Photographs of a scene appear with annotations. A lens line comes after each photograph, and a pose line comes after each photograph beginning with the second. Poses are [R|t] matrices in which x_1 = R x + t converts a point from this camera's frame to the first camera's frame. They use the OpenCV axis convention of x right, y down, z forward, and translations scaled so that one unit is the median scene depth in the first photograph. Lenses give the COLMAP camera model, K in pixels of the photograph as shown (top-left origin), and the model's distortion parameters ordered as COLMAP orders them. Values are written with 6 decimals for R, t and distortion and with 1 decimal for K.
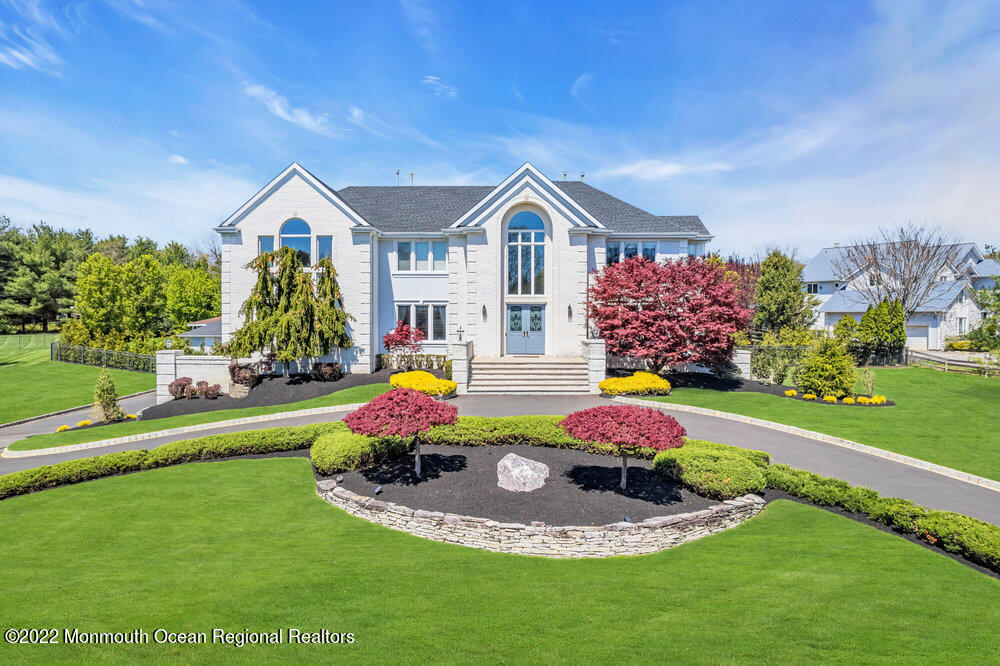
lens RADIAL K [[639.8, 0, 500.7], [0, 639.8, 327.8], [0, 0, 1]] dist [-0.069897, 0.062644]
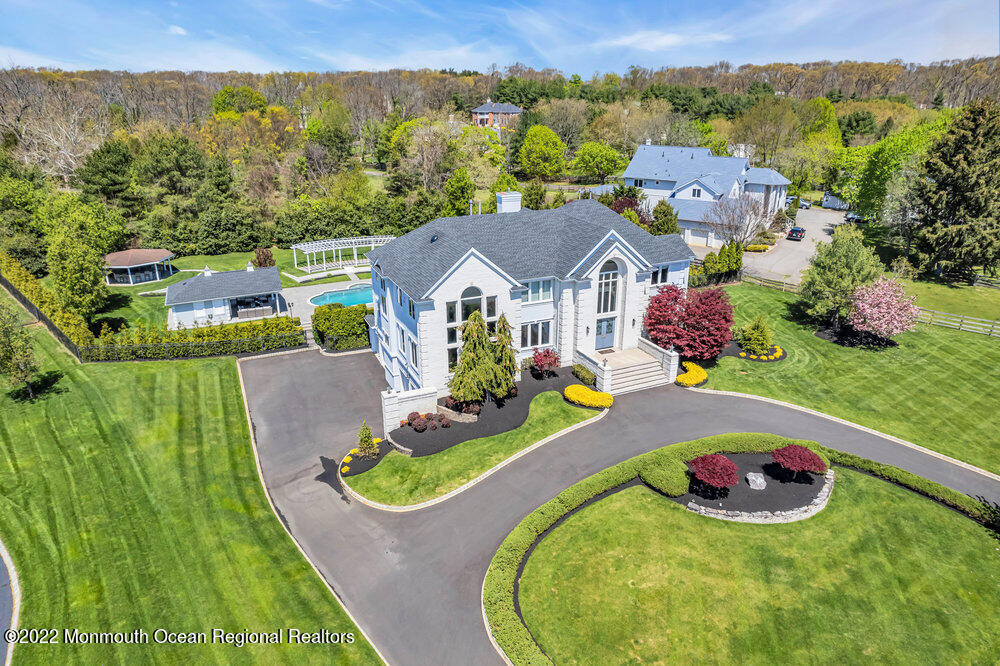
lens RADIAL K [[639.8, 0, 500.7], [0, 639.8, 327.8], [0, 0, 1]] dist [-0.069897, 0.062644]
pose [[0.905111, -0.150263, 0.397738, -0.809540], [0.012063, 0.944166, 0.329249, -0.528888], [-0.425005, -0.293209, 0.856387, -0.223654]]
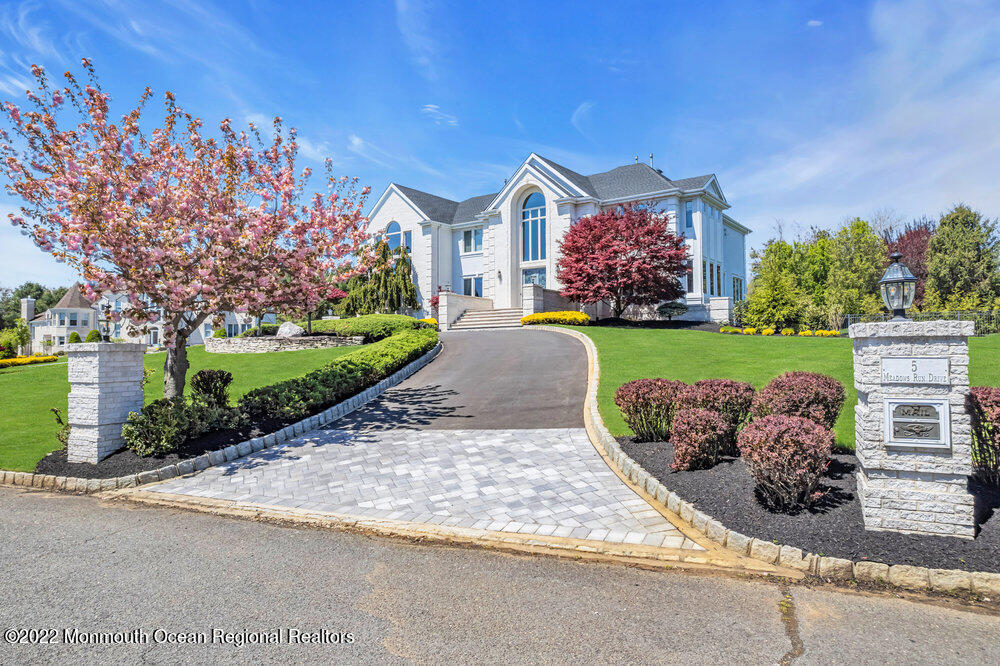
lens RADIAL K [[639.8, 0, 500.7], [0, 639.8, 327.8], [0, 0, 1]] dist [-0.069897, 0.062644]
pose [[0.814204, -0.029803, -0.579813, 0.685538], [-0.005290, 0.998259, -0.058740, 0.146774], [0.580554, 0.050894, 0.812629, -0.013382]]
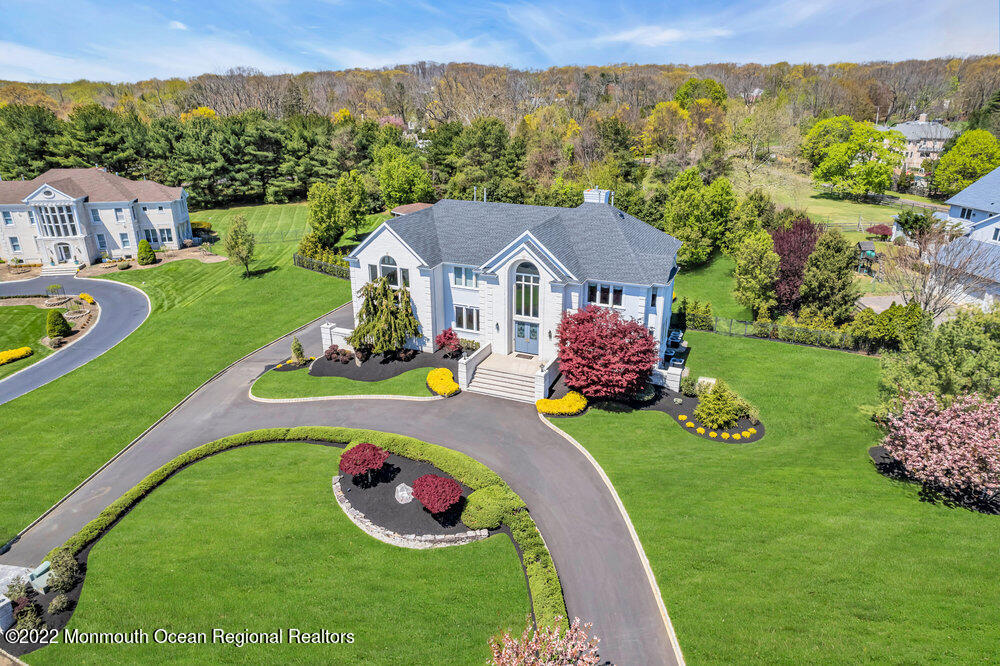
lens RADIAL K [[639.8, 0, 500.7], [0, 639.8, 327.8], [0, 0, 1]] dist [-0.069897, 0.062644]
pose [[0.924009, 0.129197, -0.359883, 0.523026], [-0.000351, 0.941474, 0.337086, -0.529260], [0.382371, -0.311344, 0.869976, -0.326871]]
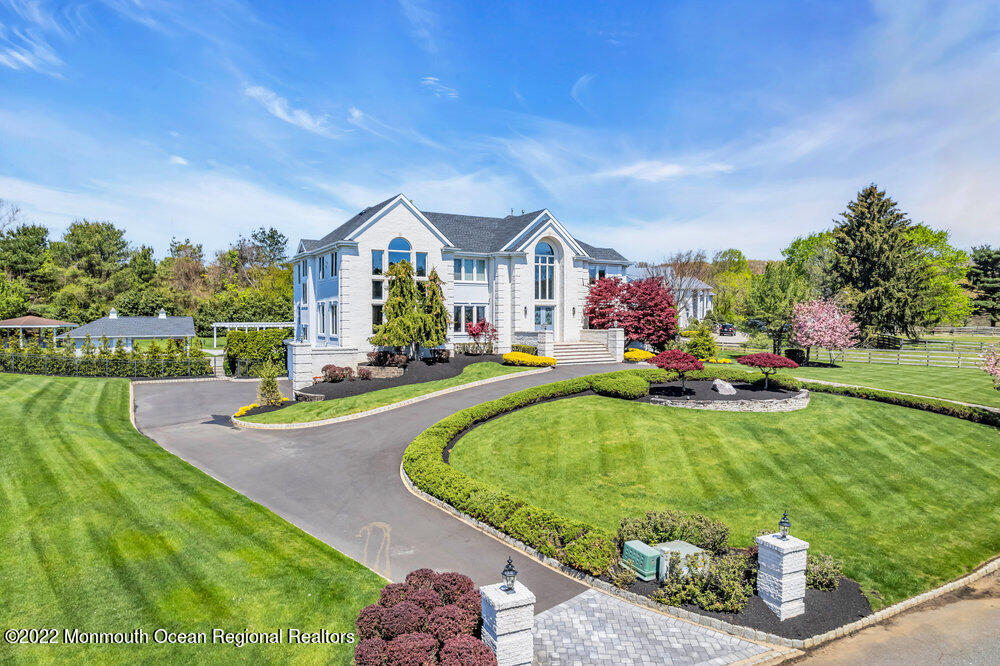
lens RADIAL K [[639.8, 0, 500.7], [0, 639.8, 327.8], [0, 0, 1]] dist [-0.069897, 0.062644]
pose [[0.859790, -0.010716, 0.510535, -0.790215], [0.011011, 0.999936, 0.002445, 0.008020], [-0.510529, 0.003519, 0.859854, -0.202109]]
